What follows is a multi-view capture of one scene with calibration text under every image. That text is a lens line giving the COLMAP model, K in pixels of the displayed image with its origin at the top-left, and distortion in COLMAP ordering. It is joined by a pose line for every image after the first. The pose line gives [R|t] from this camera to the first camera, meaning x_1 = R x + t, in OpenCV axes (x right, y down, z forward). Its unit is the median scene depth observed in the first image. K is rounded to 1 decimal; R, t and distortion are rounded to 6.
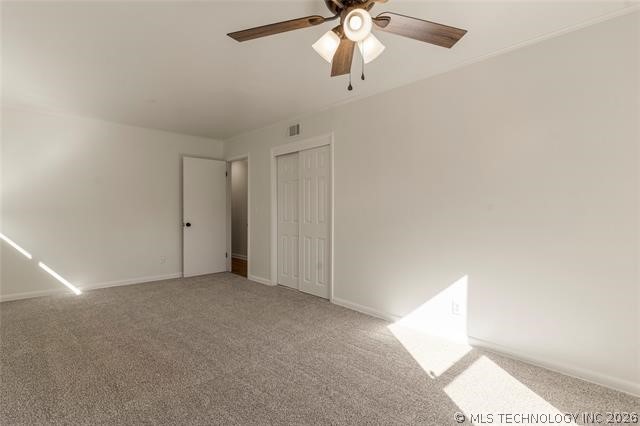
lens RADIAL K [[310.3, 0, 315.3], [0, 310.3, 212.3], [0, 0, 1]] dist [0.005800, 0.001002]
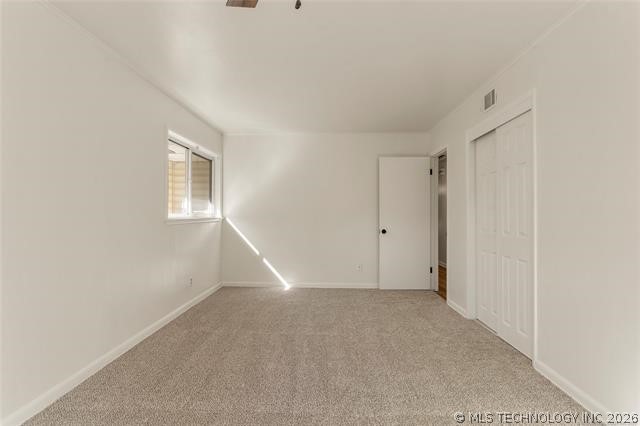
lens RADIAL K [[343.4, 0, 320.0], [0, 343.4, 212.8], [0, 0, 1]] dist [0.002607, 0.000165]
pose [[0.712104, -0.005255, -0.702055, 0.199008], [-0.005979, 0.999890, -0.013549, -0.000196], [0.702049, 0.013846, 0.711994, 0.193817]]
